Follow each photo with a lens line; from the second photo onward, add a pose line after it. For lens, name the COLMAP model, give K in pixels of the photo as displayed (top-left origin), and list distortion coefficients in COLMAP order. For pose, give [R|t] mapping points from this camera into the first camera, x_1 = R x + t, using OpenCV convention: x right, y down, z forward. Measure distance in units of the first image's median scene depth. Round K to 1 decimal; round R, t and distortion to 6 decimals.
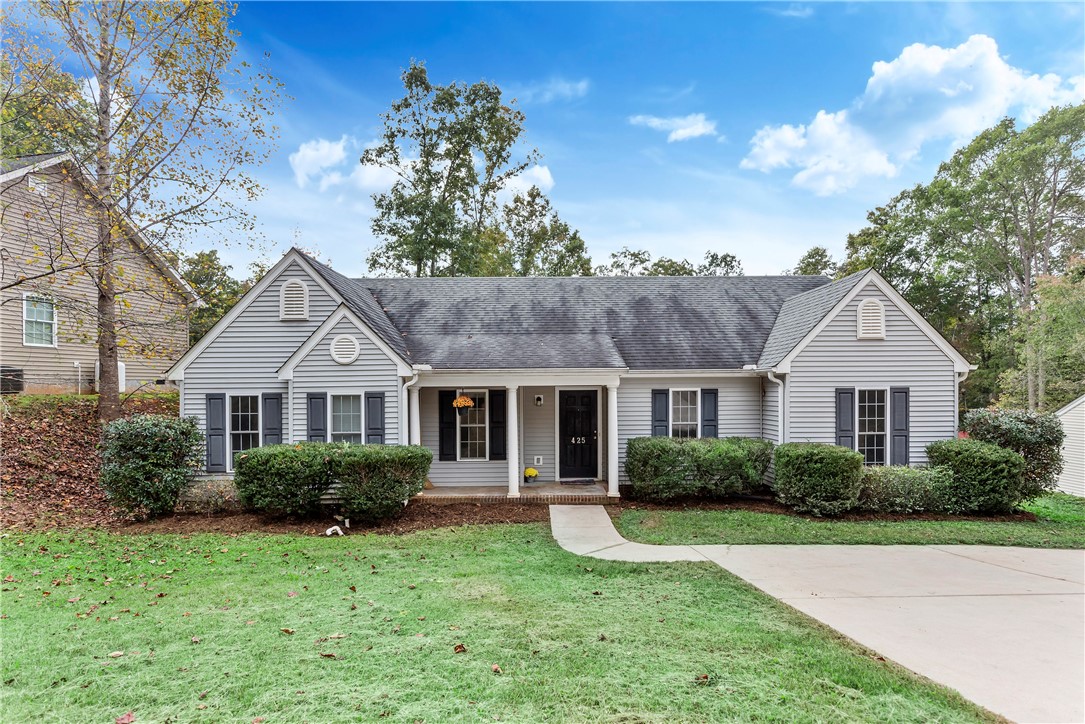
lens RADIAL K [[572.4, 0, 535.6], [0, 572.4, 387.5], [0, 0, 1]] dist [0.021413, 0.000611]
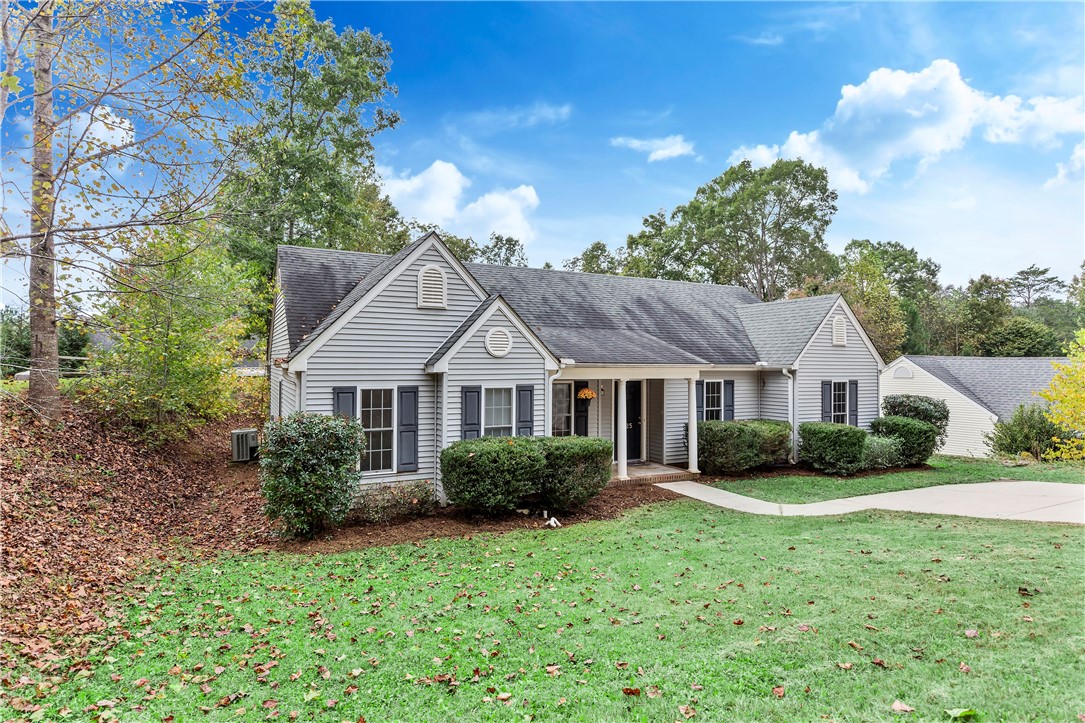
lens RADIAL K [[617.2, 0, 542.0], [0, 617.2, 362.1], [0, 0, 1]] dist [0.040712, 0.000069]
pose [[0.881111, 0.014093, 0.472699, -0.744865], [-0.013130, 0.999900, -0.005336, -0.026543], [-0.472726, -0.001505, 0.881208, 0.024580]]
